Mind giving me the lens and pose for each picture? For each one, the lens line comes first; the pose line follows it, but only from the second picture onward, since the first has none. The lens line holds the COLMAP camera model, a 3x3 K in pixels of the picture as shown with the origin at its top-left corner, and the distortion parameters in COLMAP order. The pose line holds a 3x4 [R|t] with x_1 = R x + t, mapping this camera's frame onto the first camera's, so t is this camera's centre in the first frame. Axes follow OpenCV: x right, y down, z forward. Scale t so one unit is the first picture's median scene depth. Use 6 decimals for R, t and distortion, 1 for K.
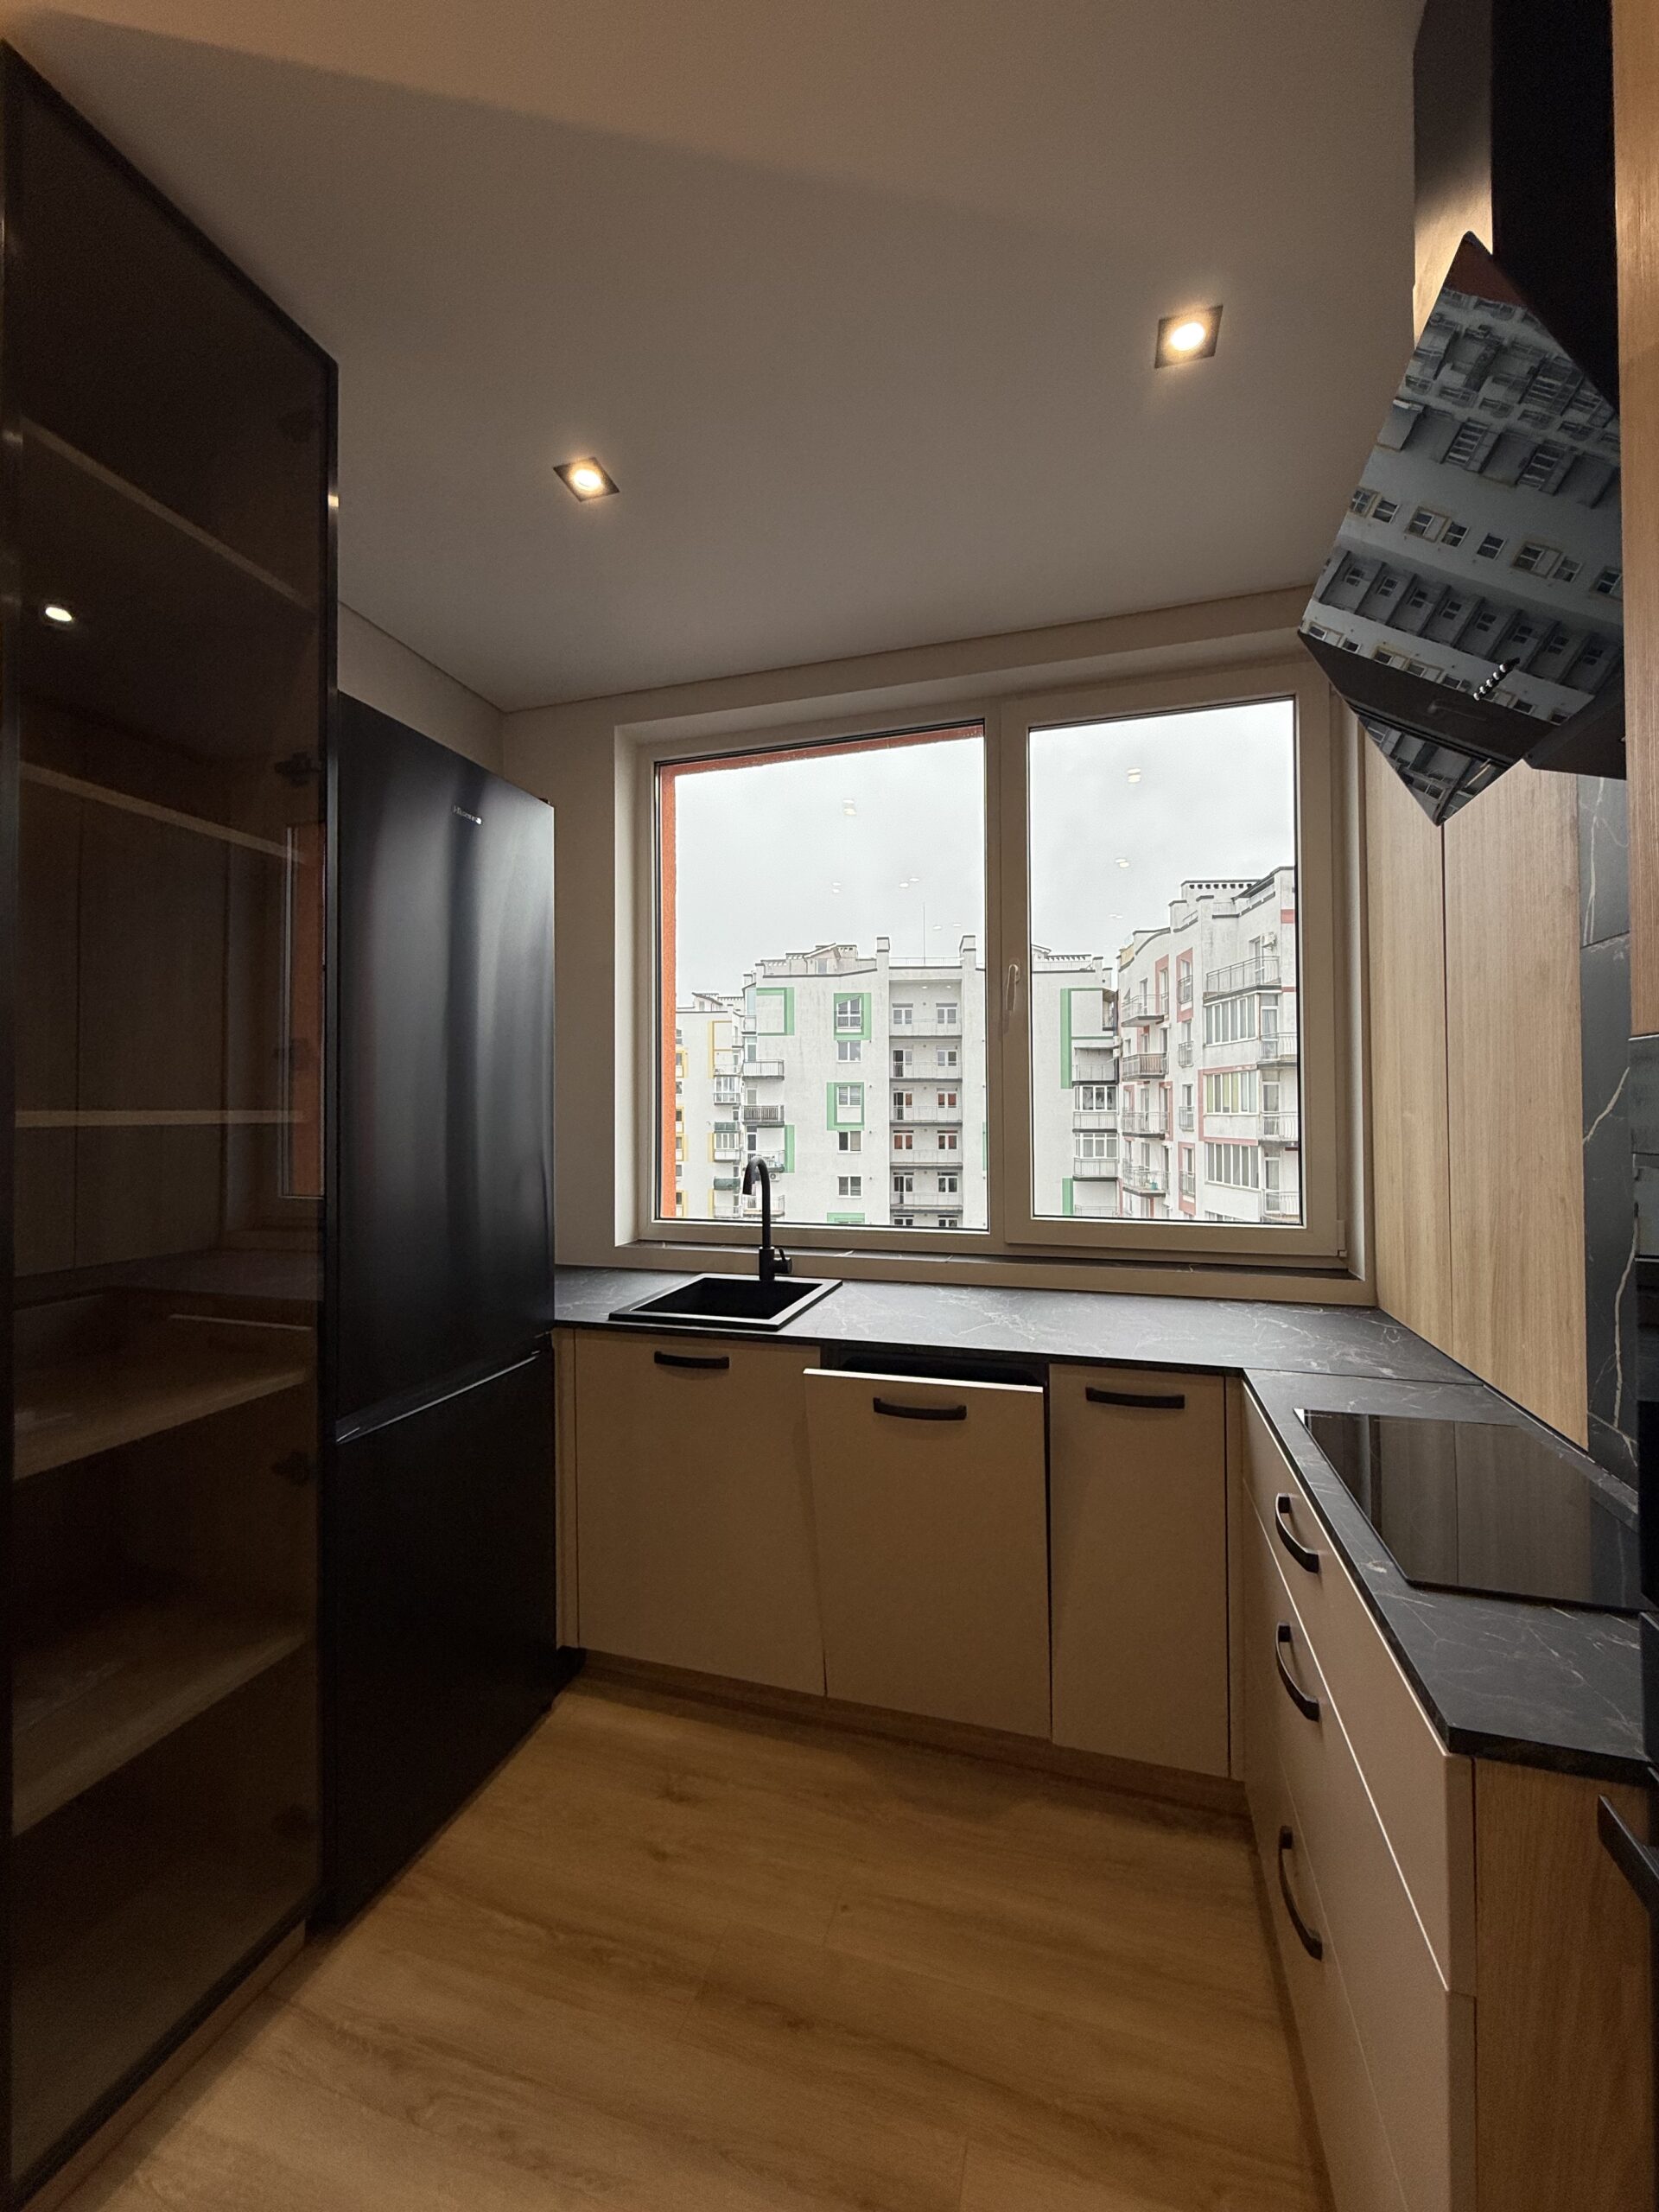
lens RADIAL K [[880.1, 0, 831.9], [0, 880.1, 1097.9], [0, 0, 1]] dist [-0.001699, 0.000225]
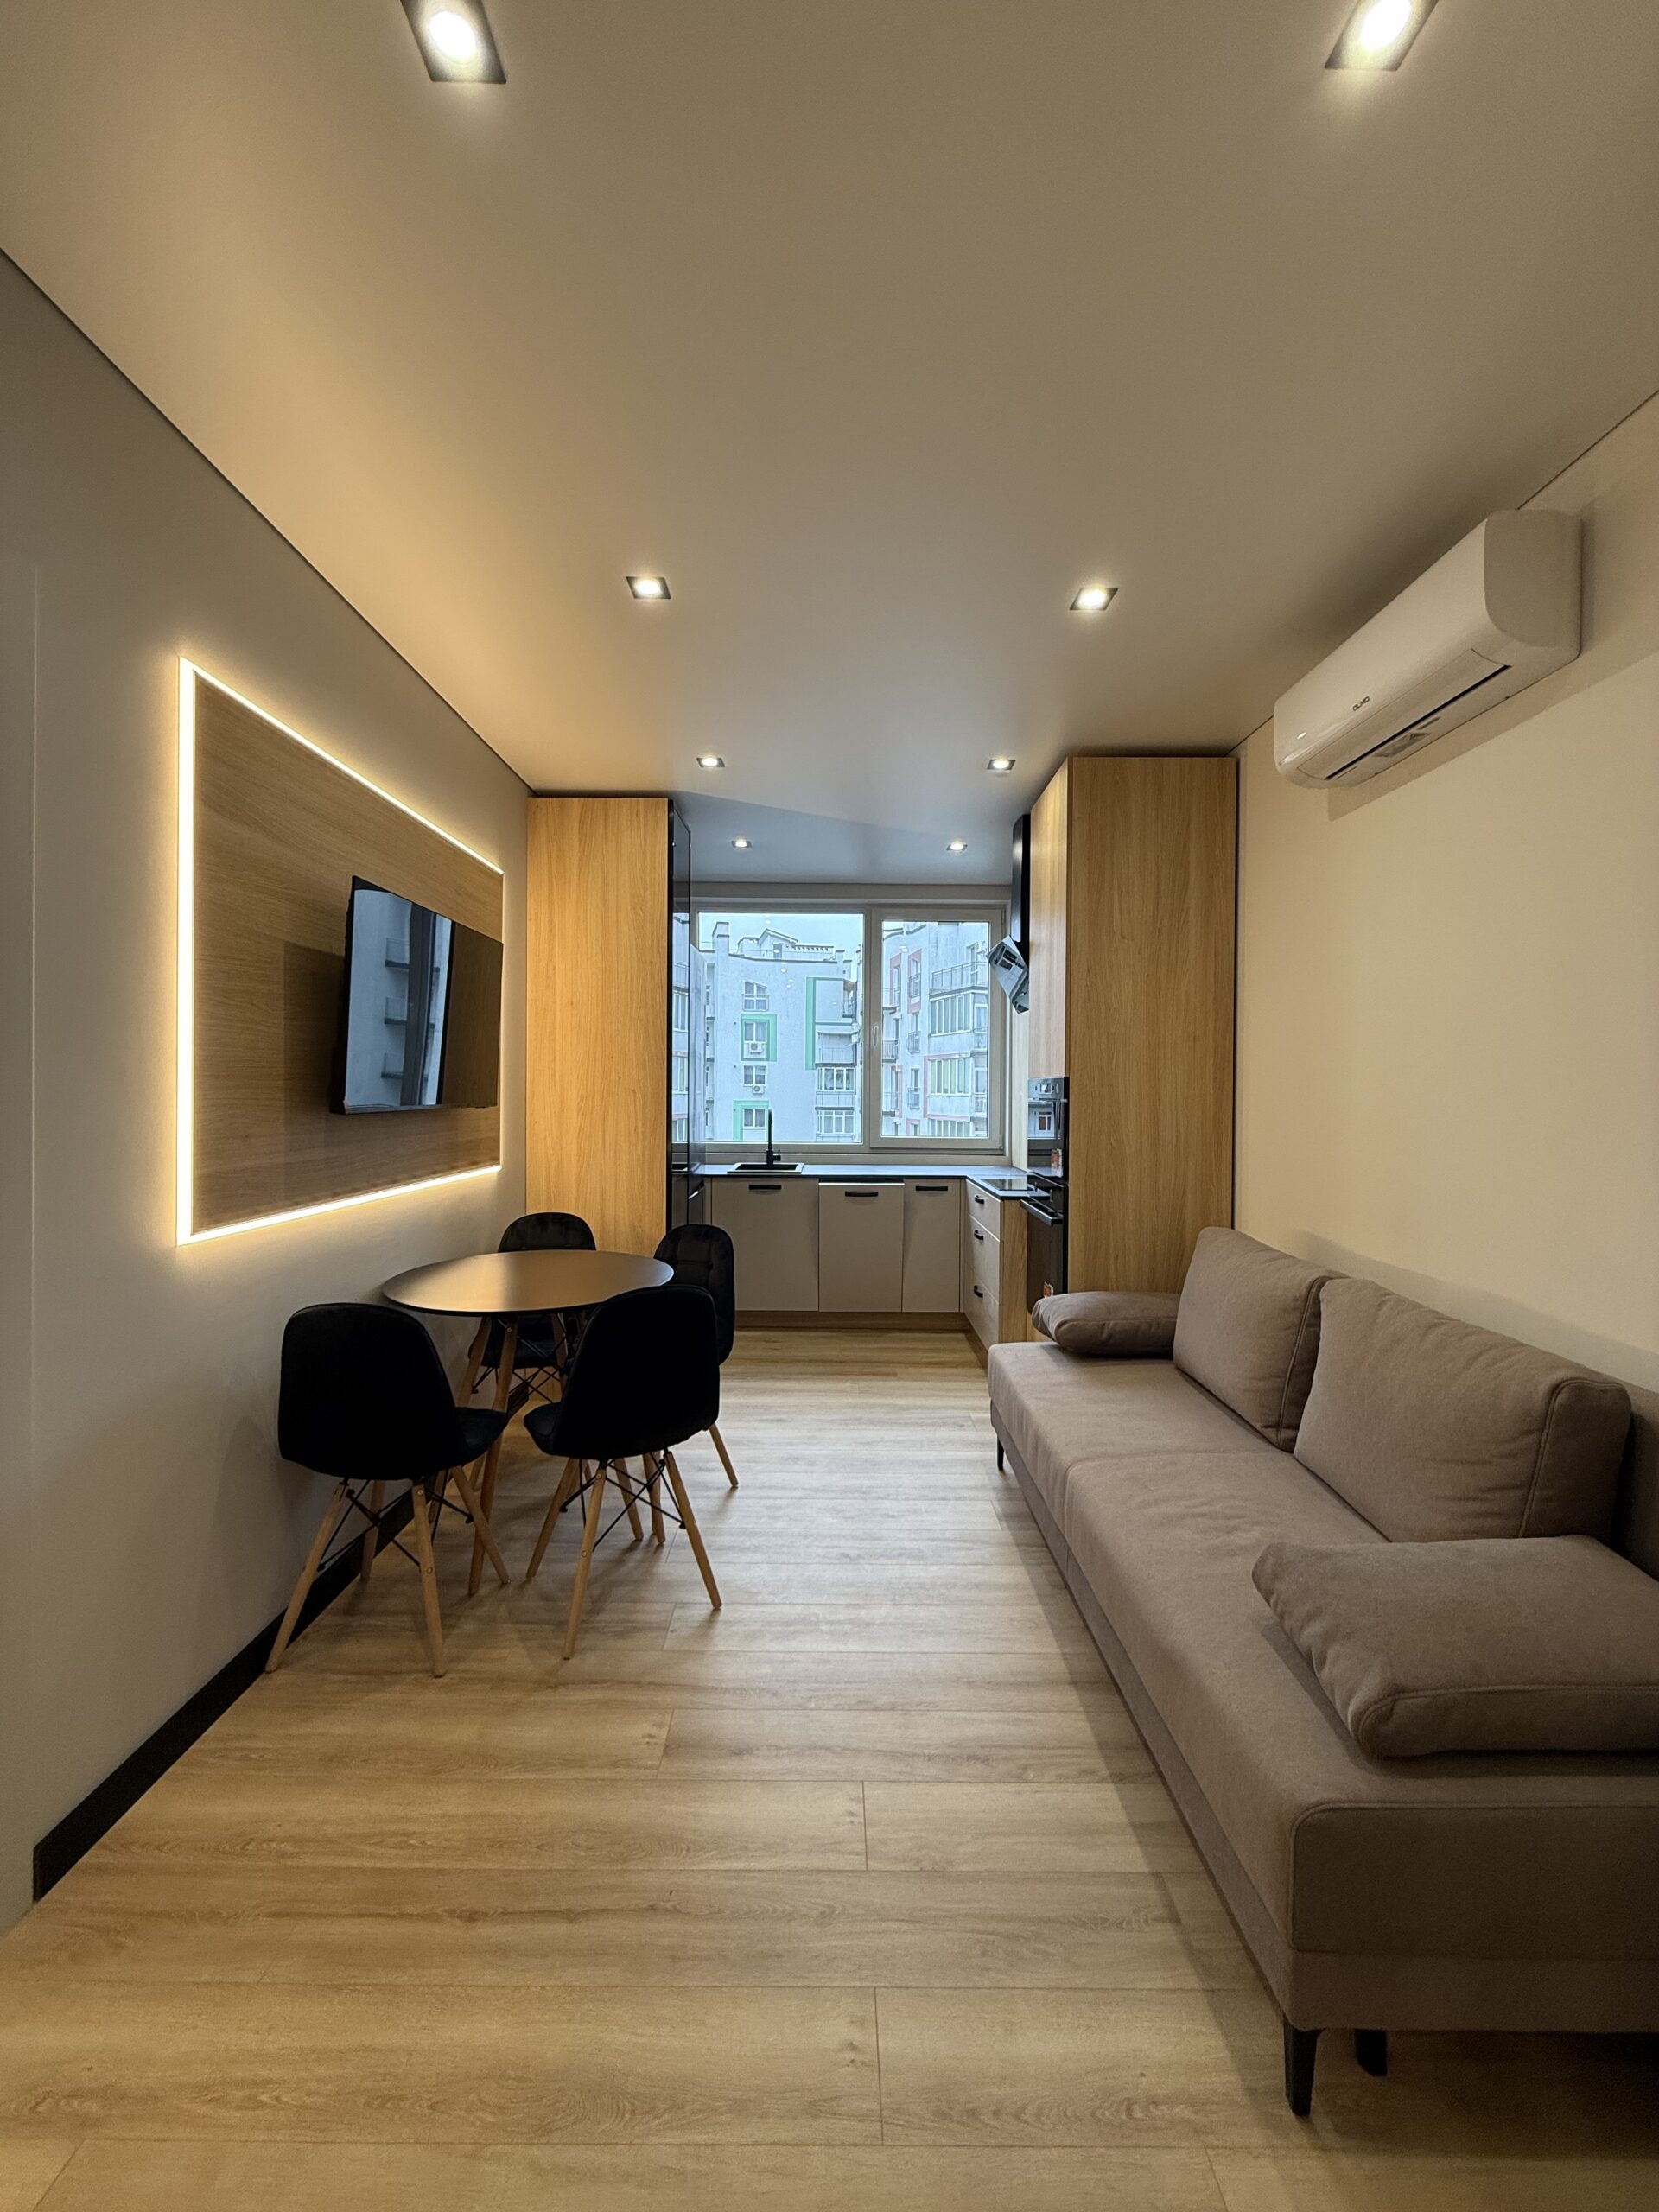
lens RADIAL K [[880.1, 0, 830.1], [0, 880.1, 1101.5], [0, 0, 1]] dist [-0.001699, 0.000225]
pose [[0.957387, 0.007272, 0.288718, -0.506839], [-0.015541, 0.999532, 0.026359, -0.011586], [-0.288391, -0.029722, 0.957051, -1.039047]]
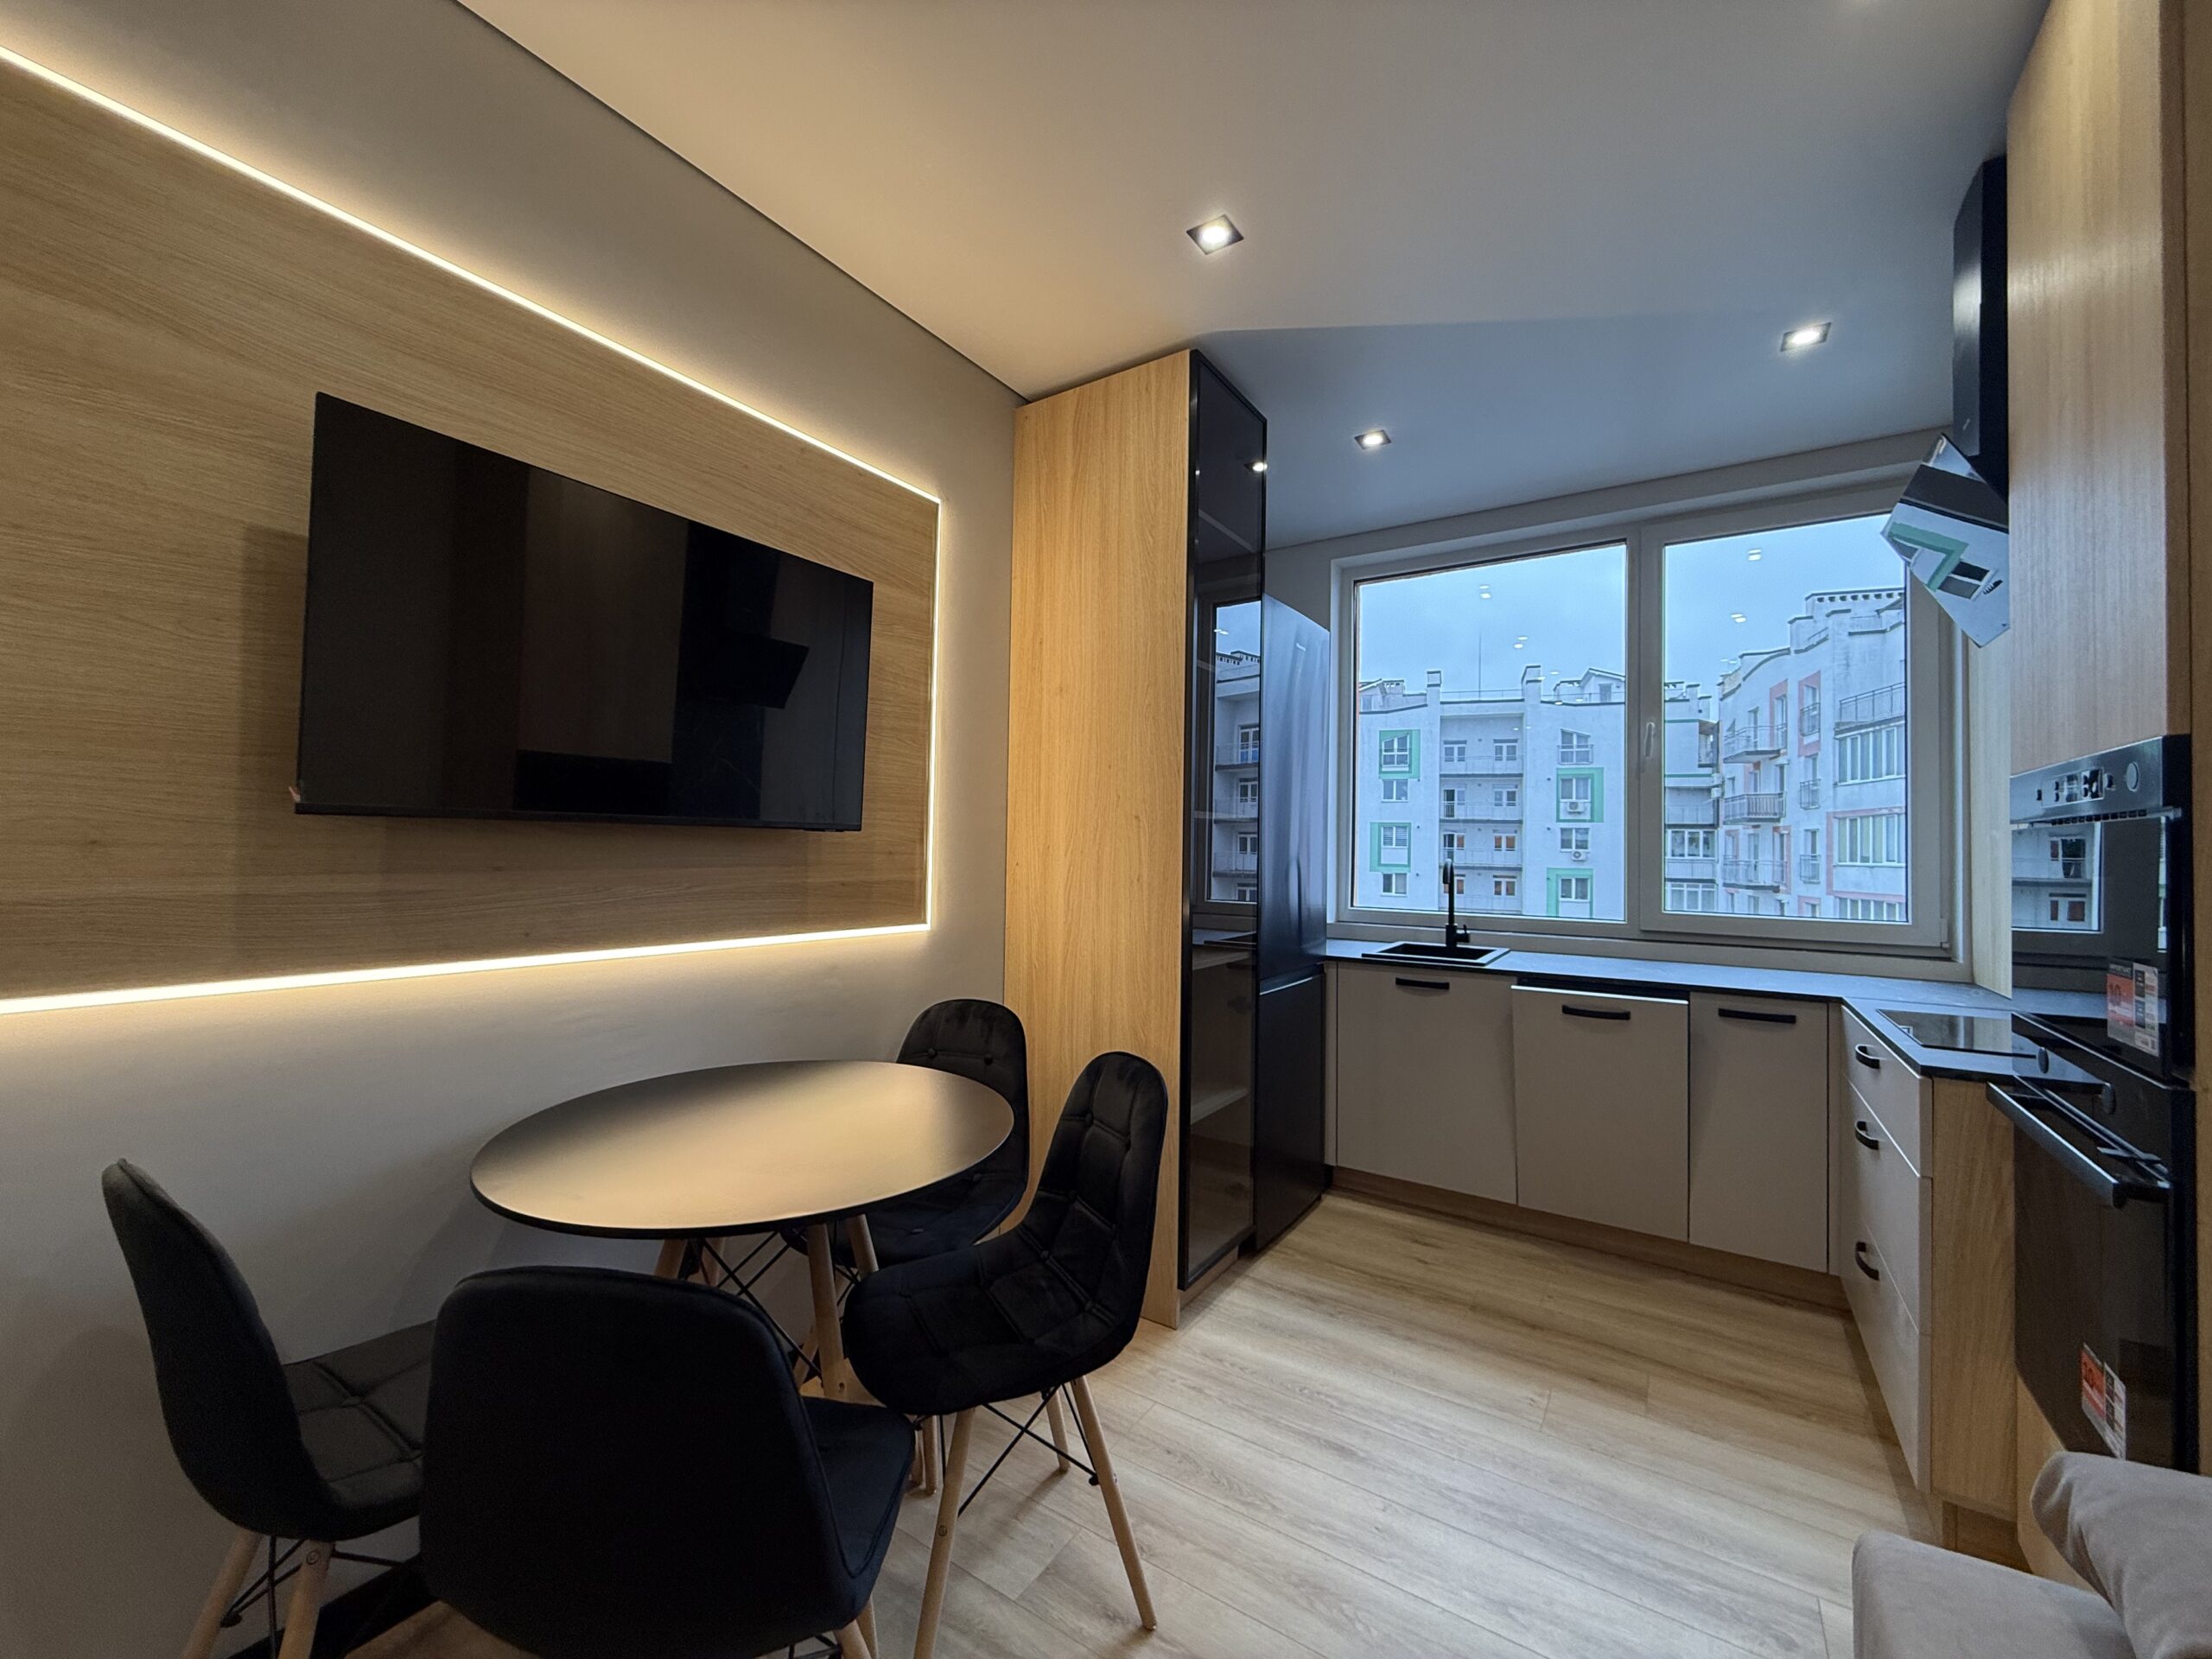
lens RADIAL K [[880.1, 0, 1097.7], [0, 880.1, 830.3], [0, 0, 1]] dist [-0.001699, 0.000225]
pose [[0.955663, 0.014549, -0.294102, -0.181929], [-0.016806, 0.999846, -0.005148, 0.031070], [0.293981, 0.009862, 0.955760, -0.476595]]
